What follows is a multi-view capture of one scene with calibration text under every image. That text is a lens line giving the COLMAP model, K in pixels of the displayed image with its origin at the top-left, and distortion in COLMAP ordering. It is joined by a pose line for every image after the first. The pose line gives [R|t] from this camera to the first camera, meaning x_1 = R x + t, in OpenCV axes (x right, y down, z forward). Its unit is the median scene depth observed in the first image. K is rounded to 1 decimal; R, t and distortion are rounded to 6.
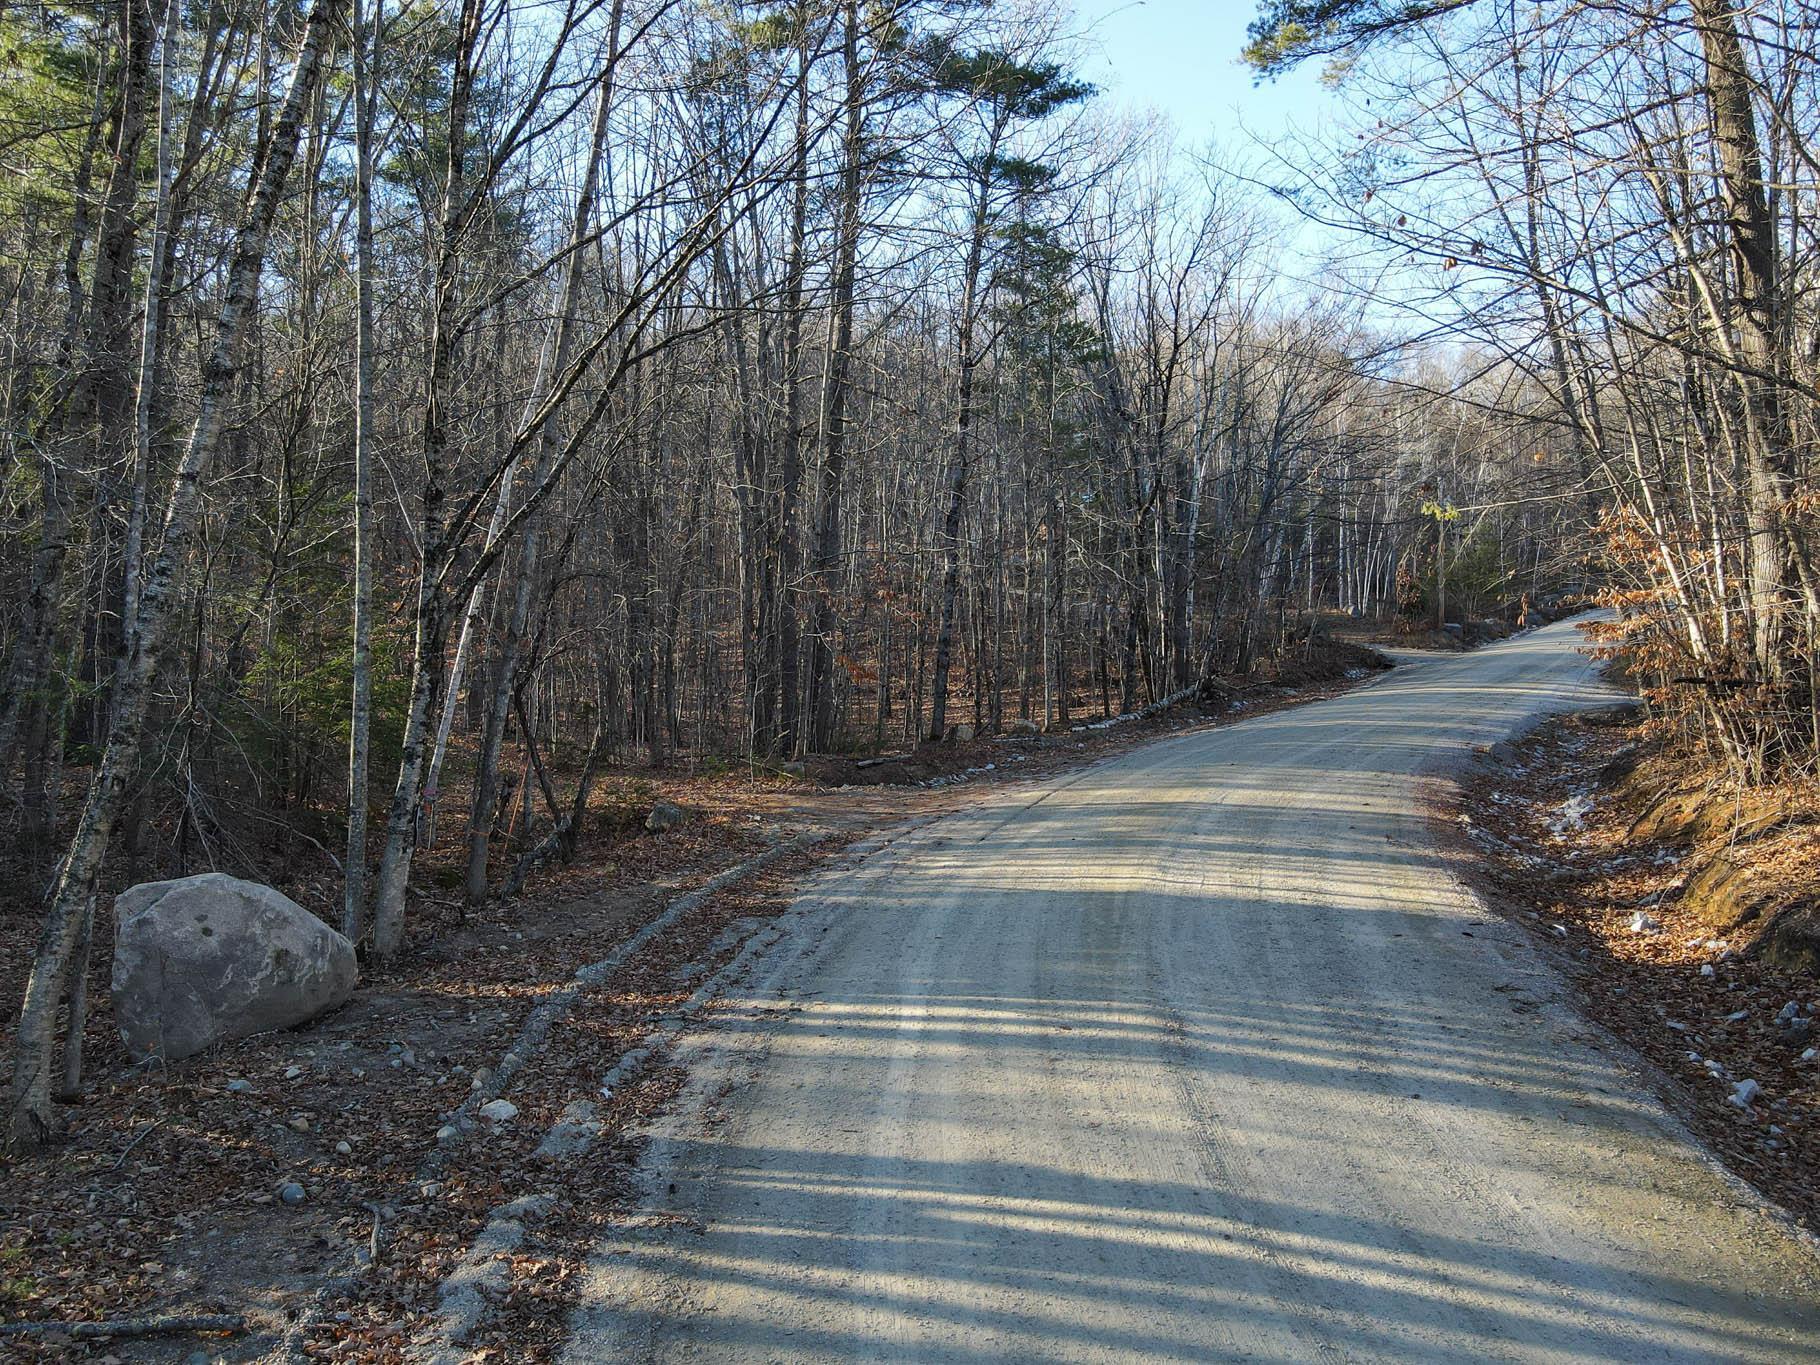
lens RADIAL K [[1302.4, 0, 904.1], [0, 1302.4, 686.0], [0, 0, 1]] dist [0.021642, 0.000826]
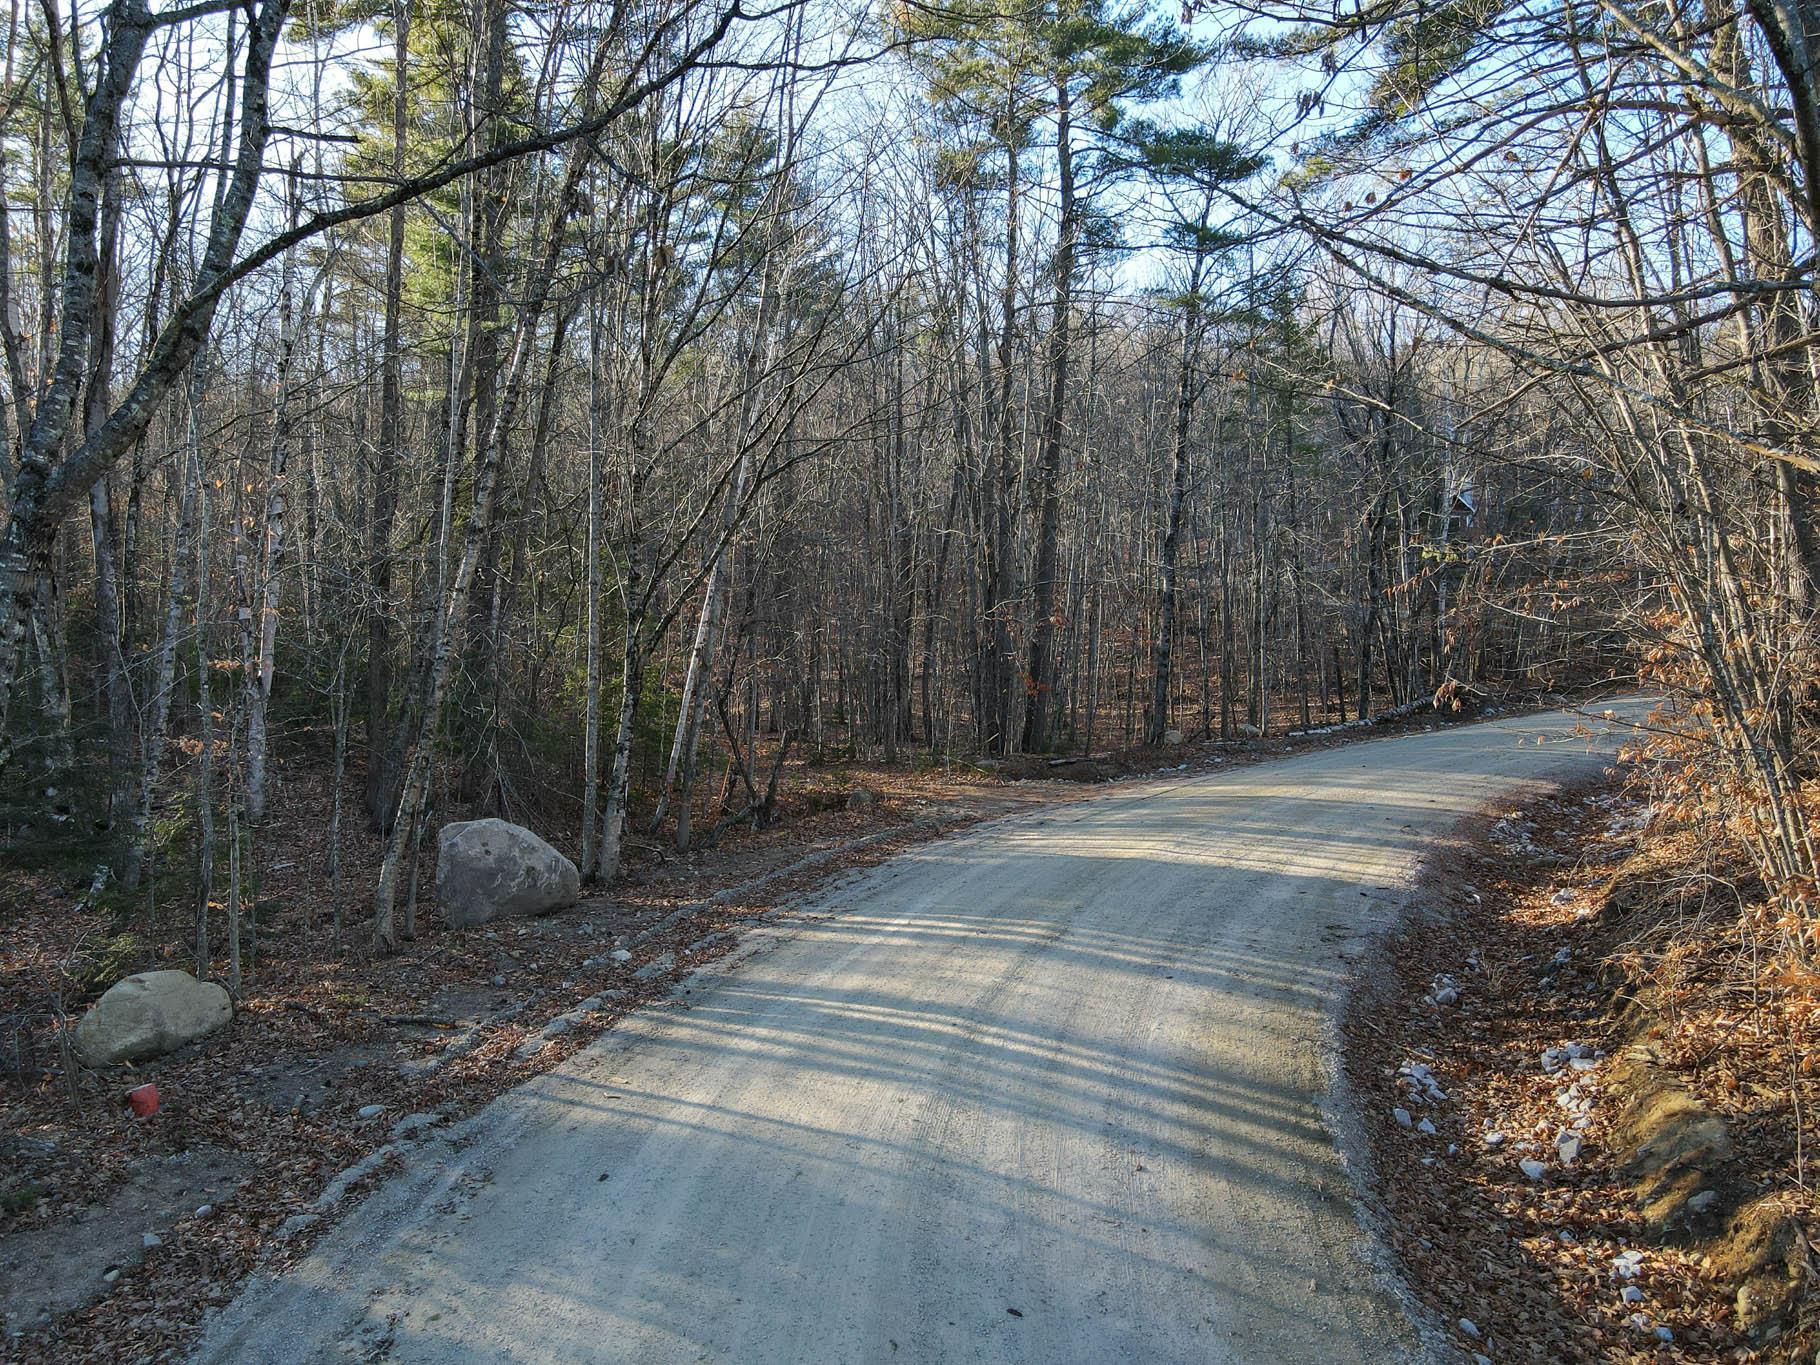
lens RADIAL K [[1302.4, 0, 915.2], [0, 1302.4, 683.3], [0, 0, 1]] dist [0.021642, 0.000826]
pose [[0.964865, -0.003853, -0.262718, 0.359712], [0.002778, 0.999986, -0.004464, -0.015339], [0.262732, 0.003578, 0.964862, -0.383690]]
